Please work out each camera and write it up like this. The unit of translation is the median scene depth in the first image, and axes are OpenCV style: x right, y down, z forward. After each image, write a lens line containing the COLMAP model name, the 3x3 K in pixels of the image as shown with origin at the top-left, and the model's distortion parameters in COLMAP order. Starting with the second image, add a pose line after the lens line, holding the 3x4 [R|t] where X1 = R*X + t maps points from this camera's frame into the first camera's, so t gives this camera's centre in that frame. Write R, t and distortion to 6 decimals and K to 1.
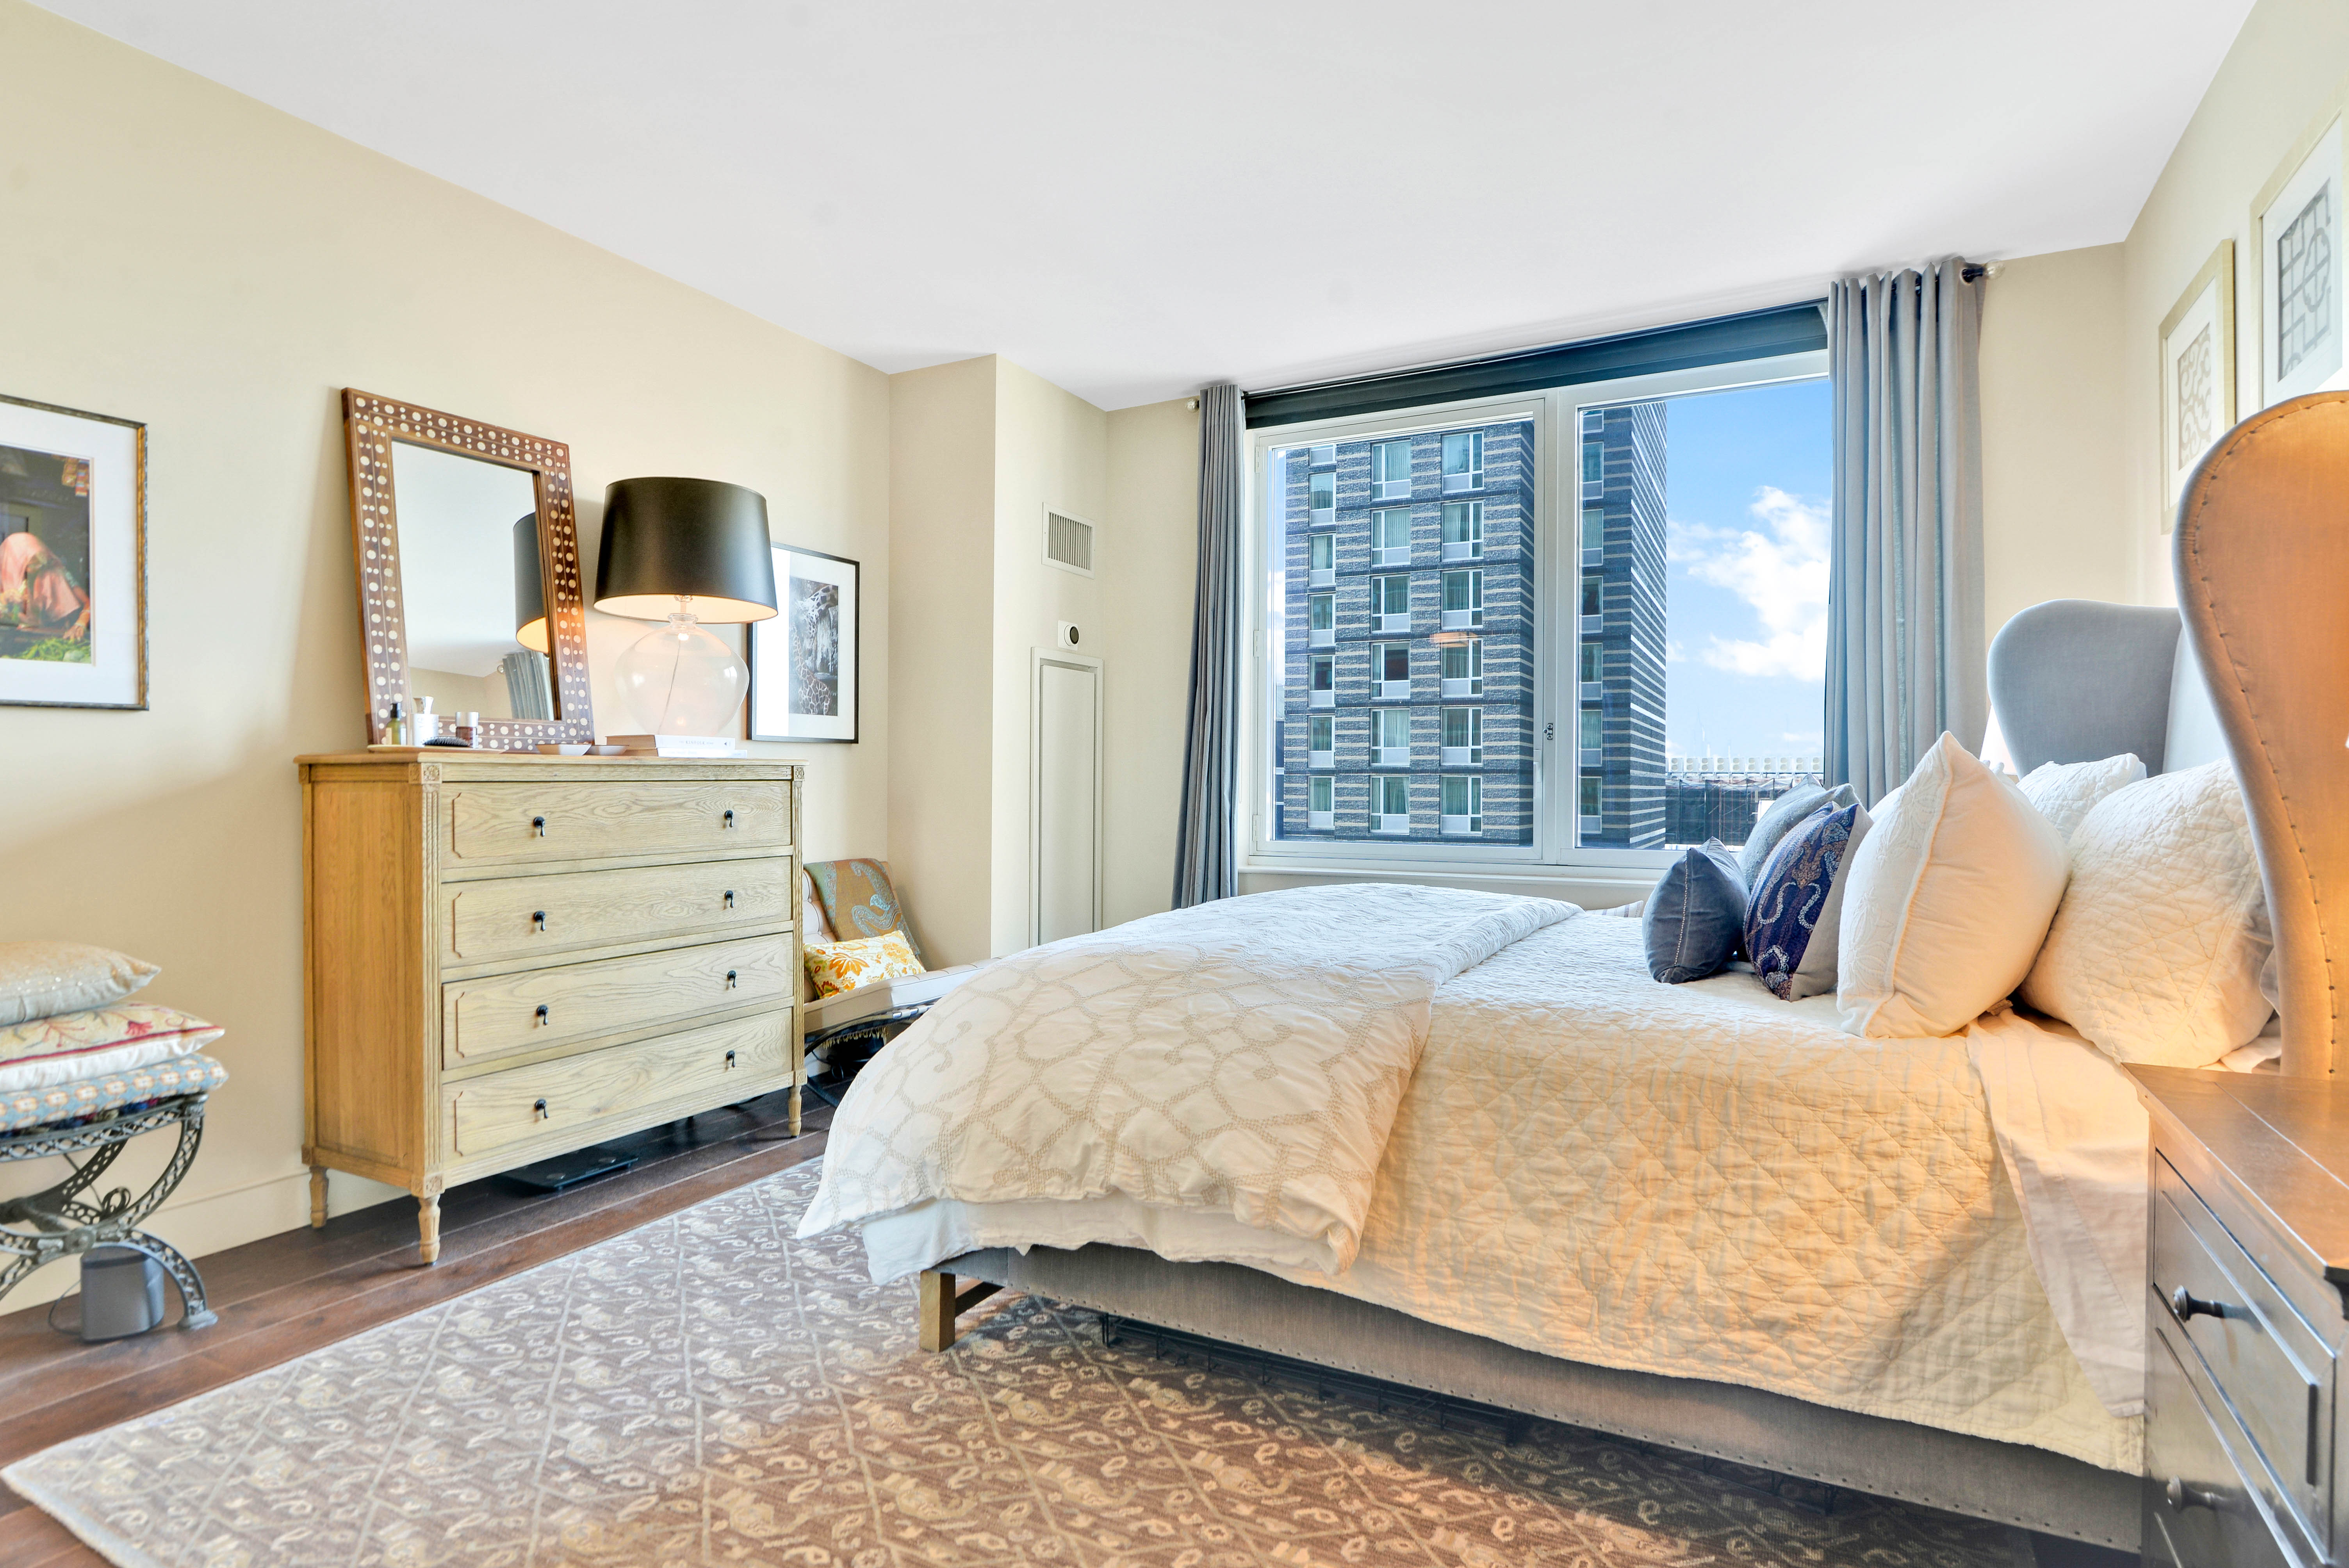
lens RADIAL K [[1229.2, 0, 1174.5], [0, 1229.2, 784.0], [0, 0, 1]] dist [-0.012442, 0.000414]
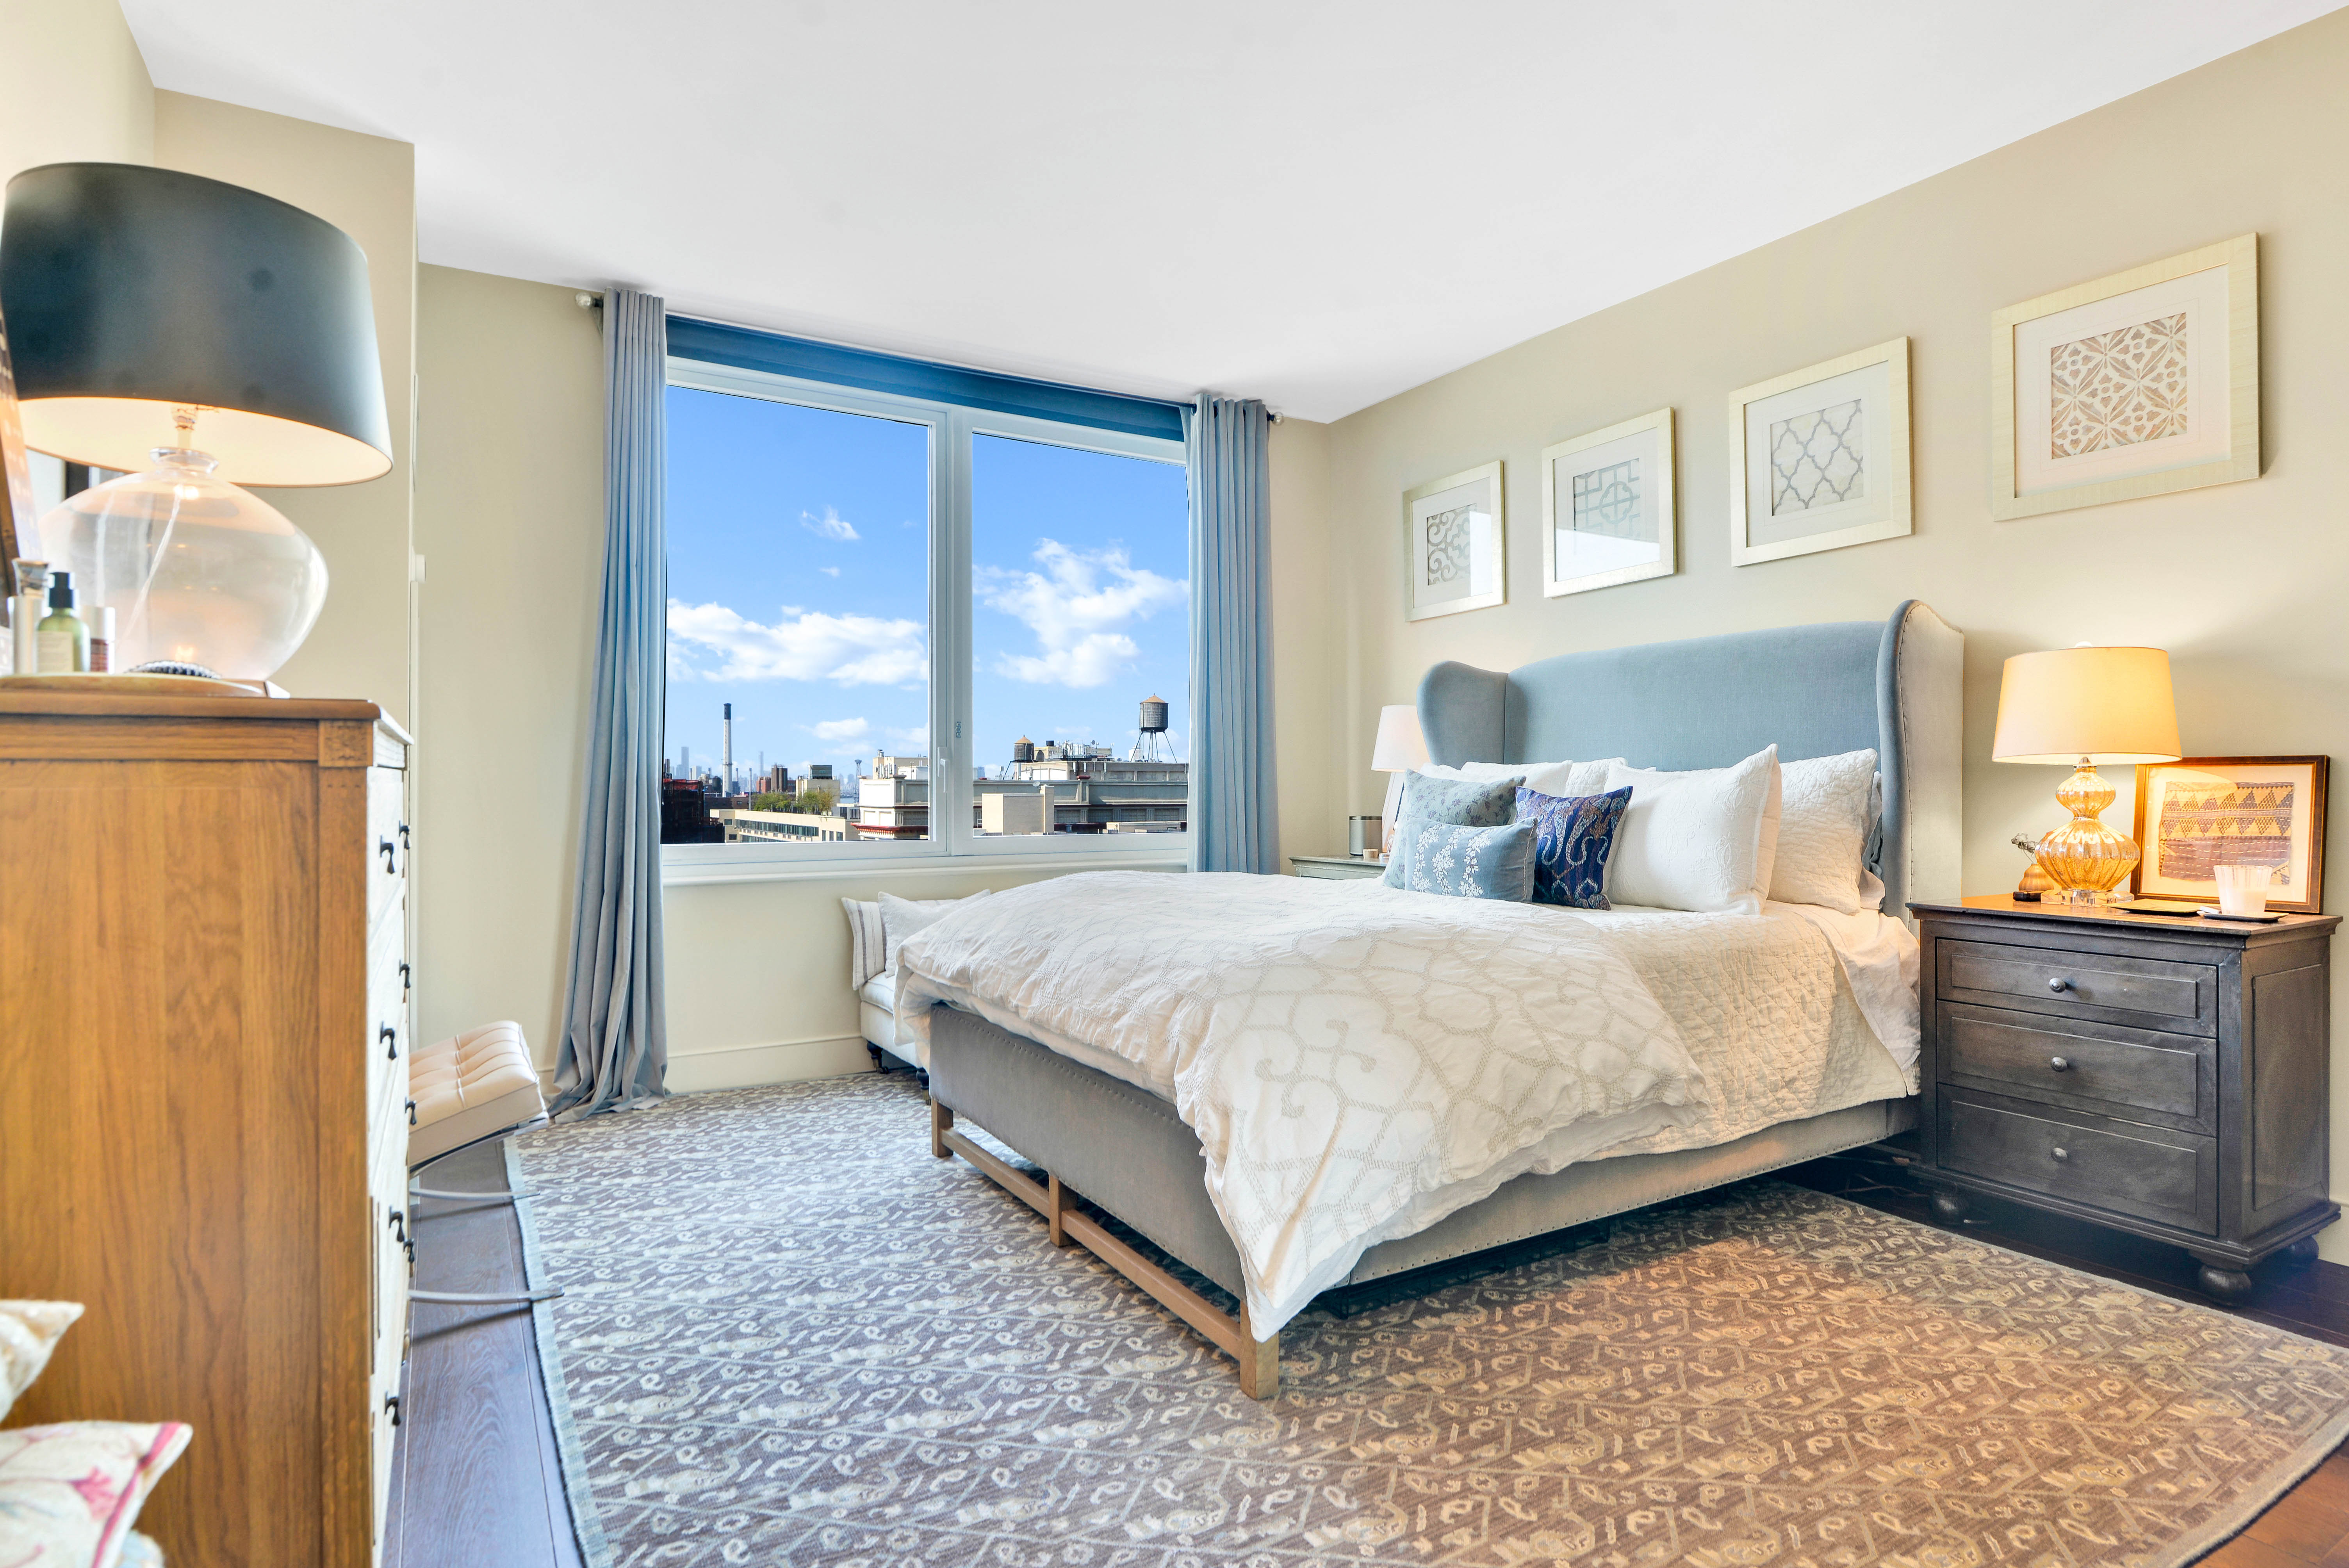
lens RADIAL K [[1208.1, 0, 1179.0], [0, 1208.1, 832.8], [0, 0, 1]] dist [-0.018299, 0.001220]
pose [[0.520482, -0.033453, 0.853217, -1.085257], [0.011052, 0.999412, 0.032444, 0.021149], [-0.853801, -0.007457, 0.520546, 0.668171]]
